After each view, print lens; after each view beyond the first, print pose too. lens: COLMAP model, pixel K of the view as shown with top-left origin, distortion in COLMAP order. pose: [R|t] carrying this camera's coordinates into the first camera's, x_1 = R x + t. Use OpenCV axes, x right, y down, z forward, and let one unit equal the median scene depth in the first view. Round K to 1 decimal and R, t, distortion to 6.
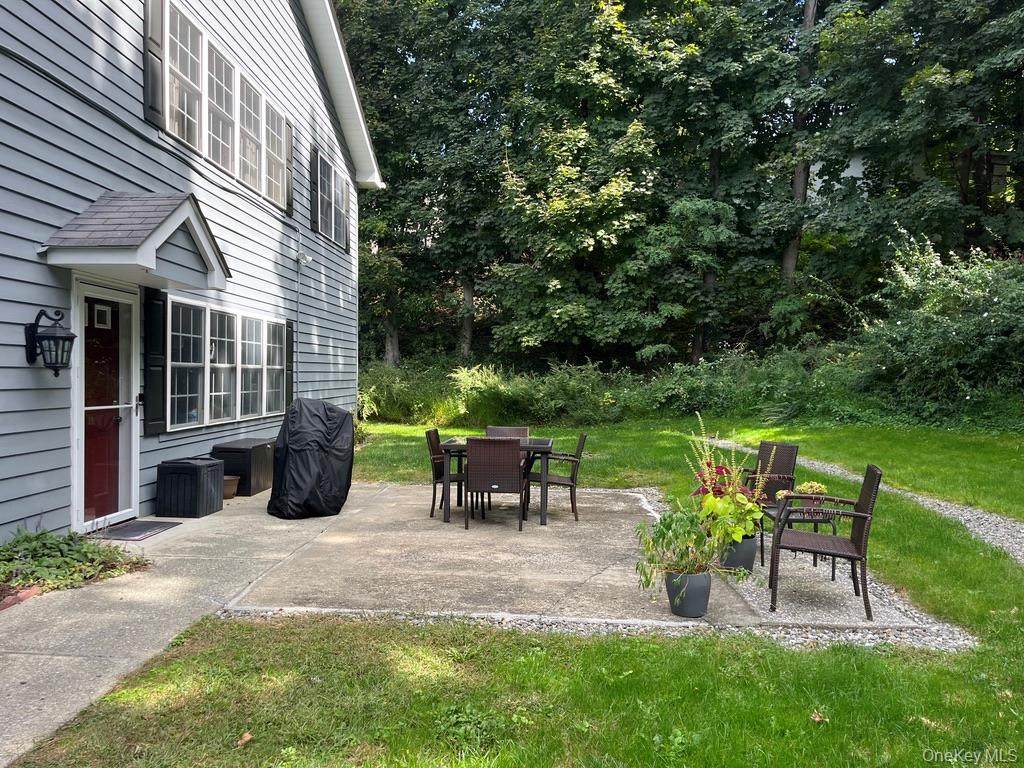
lens RADIAL K [[838.7, 0, 512.0], [0, 838.7, 384.0], [0, 0, 1]] dist [0.010694, 0.001370]
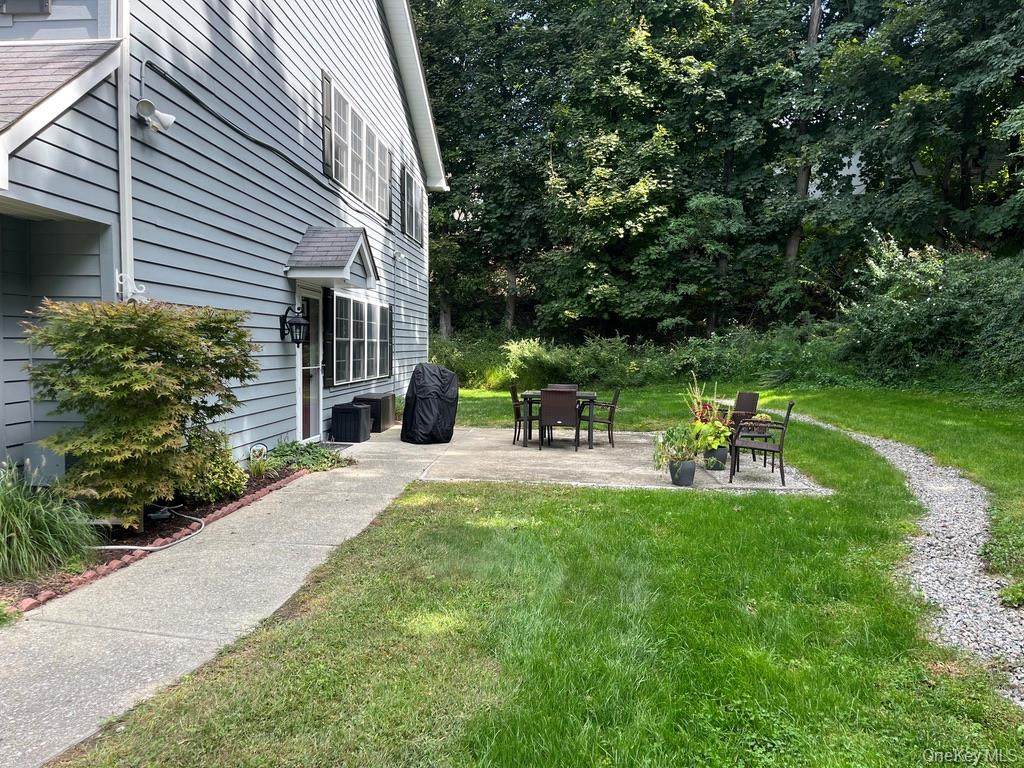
lens RADIAL K [[837.9, 0, 513.5], [0, 837.9, 410.9], [0, 0, 1]] dist [-0.008297, -0.006482]
pose [[0.999681, 0.003919, -0.024970, -0.029769], [-0.002251, 0.997785, 0.066490, 0.001592], [0.025176, -0.066413, 0.997475, -0.224363]]
